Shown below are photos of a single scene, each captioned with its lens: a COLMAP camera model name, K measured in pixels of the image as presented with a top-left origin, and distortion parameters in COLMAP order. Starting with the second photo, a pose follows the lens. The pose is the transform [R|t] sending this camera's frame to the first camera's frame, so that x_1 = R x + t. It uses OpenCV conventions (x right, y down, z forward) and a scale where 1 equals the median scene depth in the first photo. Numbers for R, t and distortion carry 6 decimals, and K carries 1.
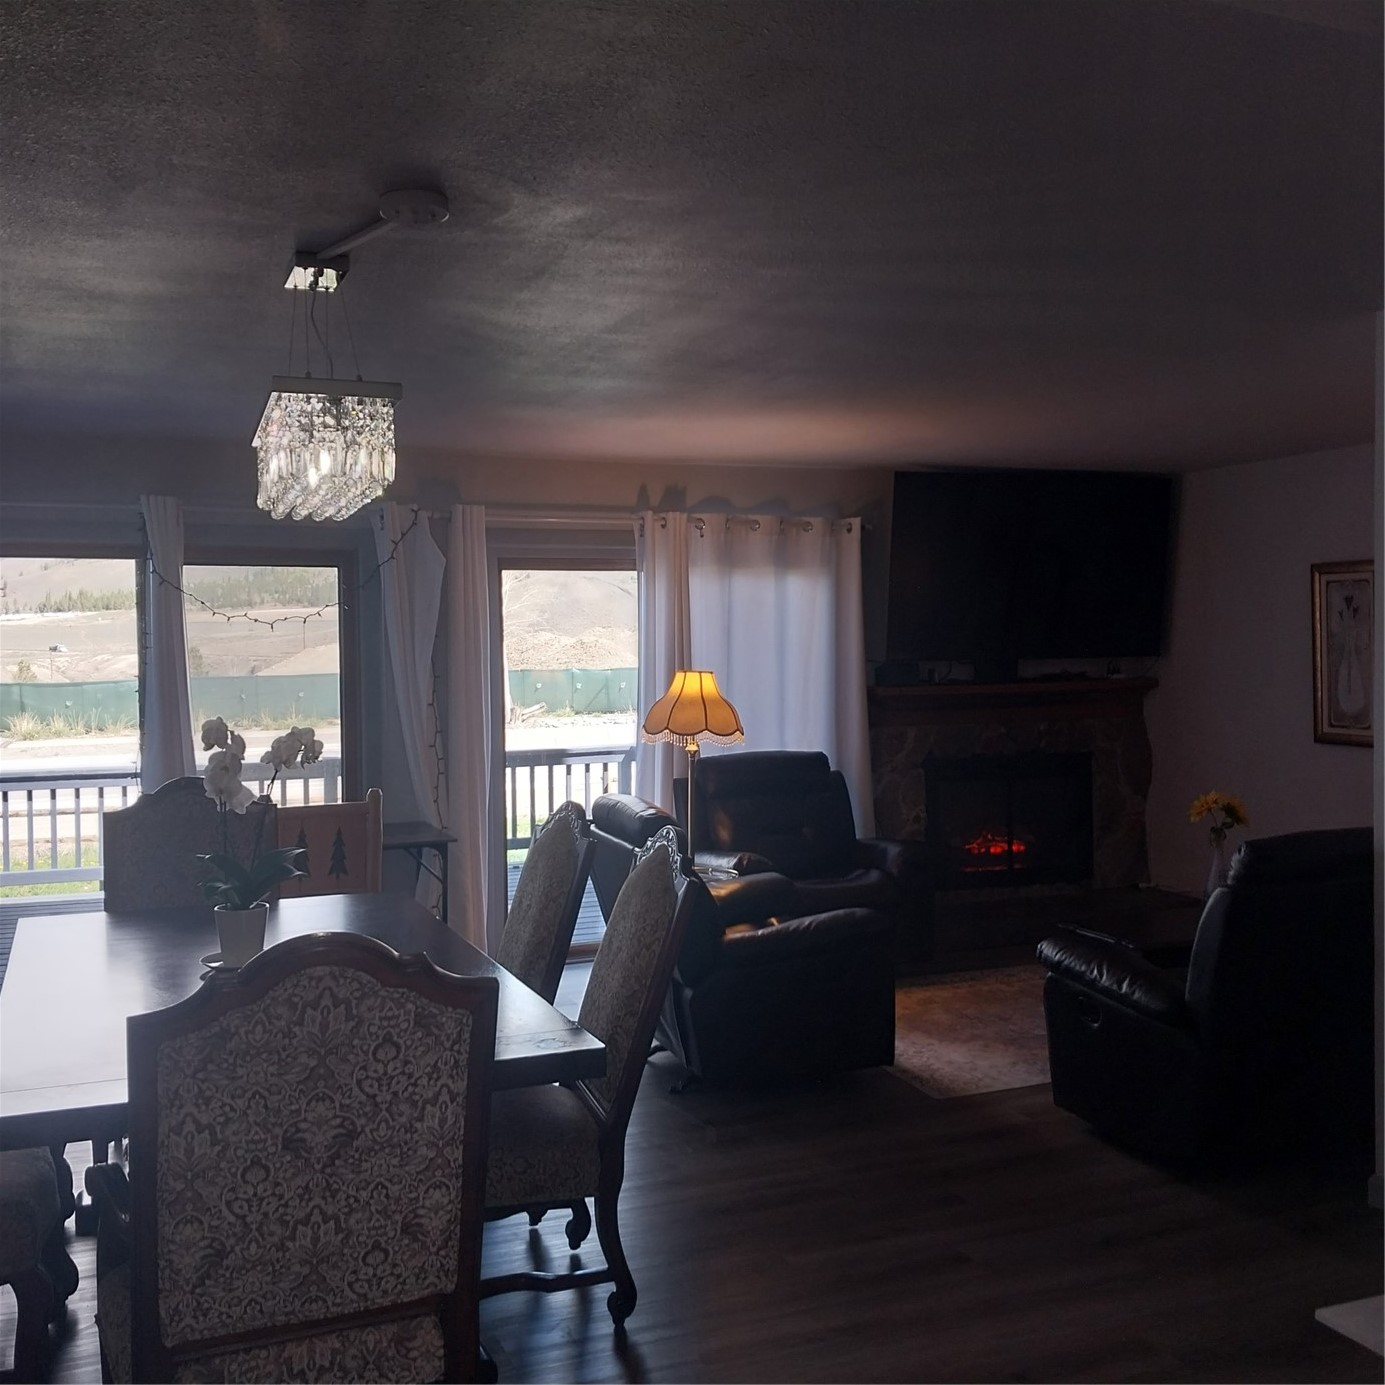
lens RADIAL K [[1454.4, 0, 697.6], [0, 1454.4, 679.9], [0, 0, 1]] dist [0.266253, -0.676225]
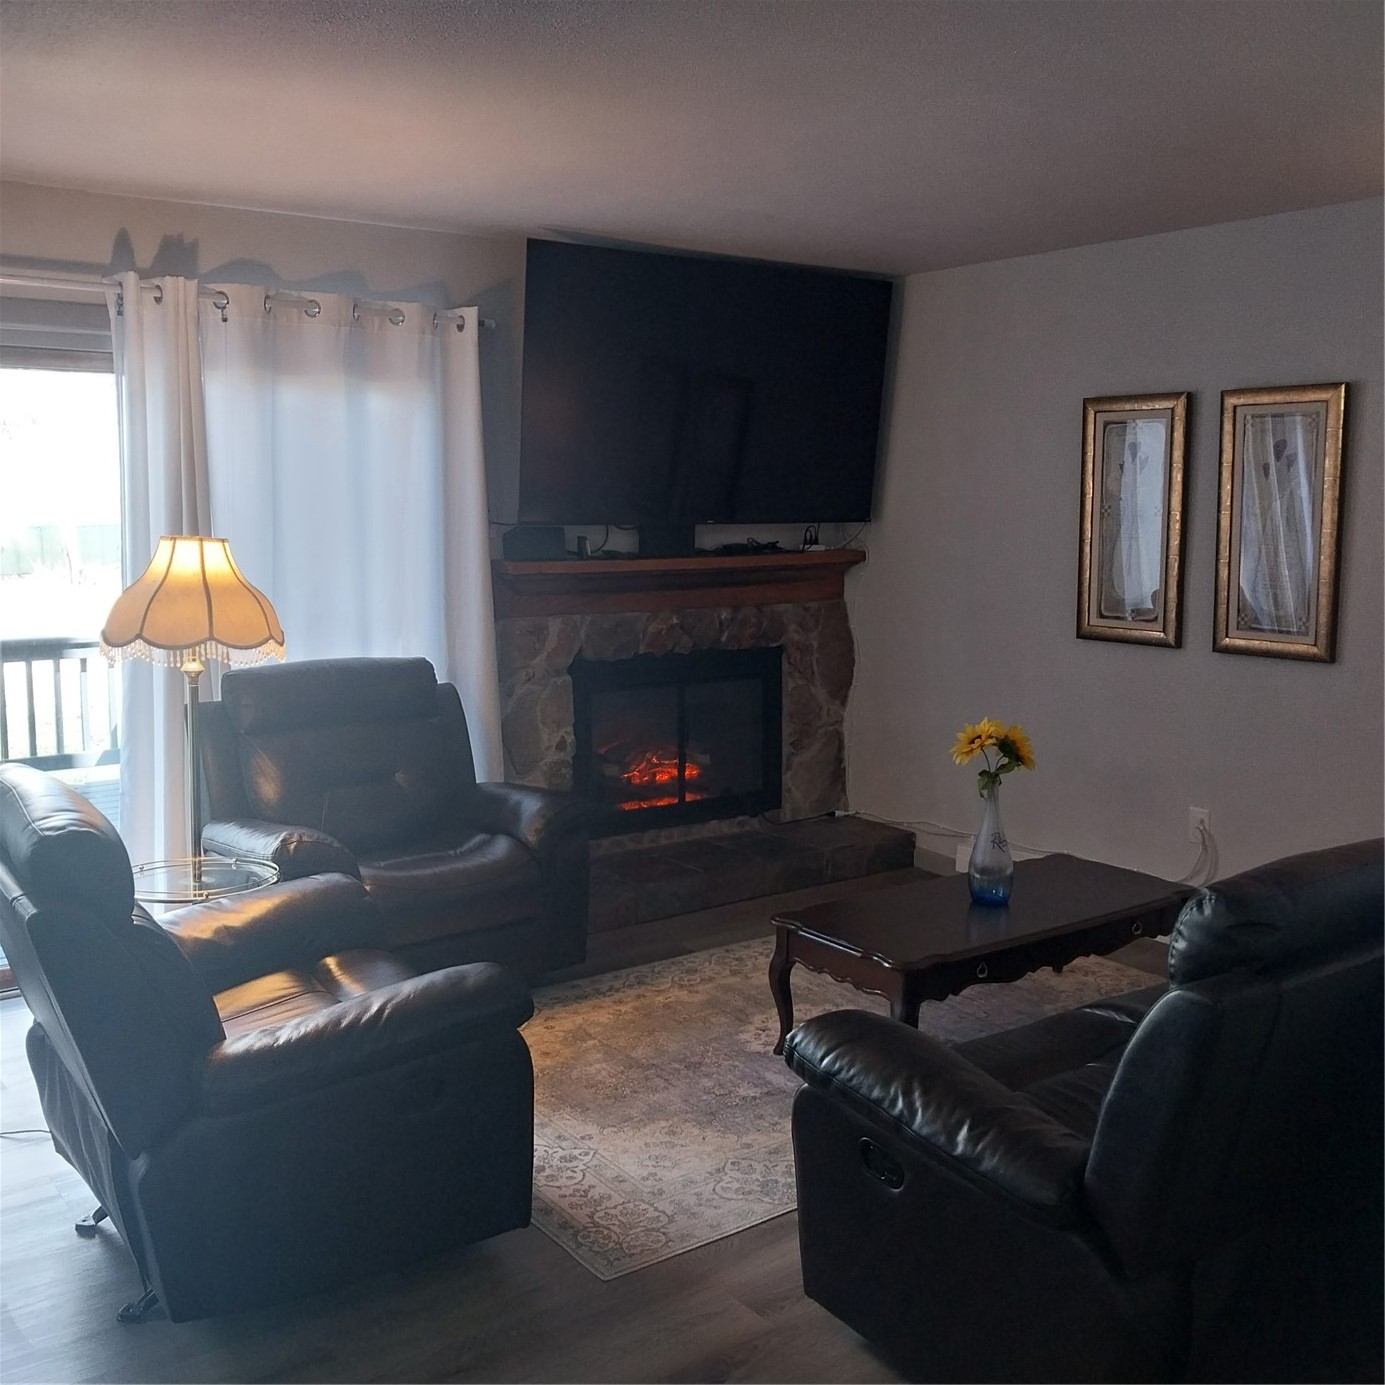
lens RADIAL K [[1454.4, 0, 697.6], [0, 1454.4, 679.9], [0, 0, 1]] dist [0.266253, -0.676225]
pose [[0.968203, -0.015434, 0.249689, 0.038054], [-0.008489, 0.995493, 0.094454, -0.005923], [-0.250022, -0.093570, 0.963708, 0.313186]]
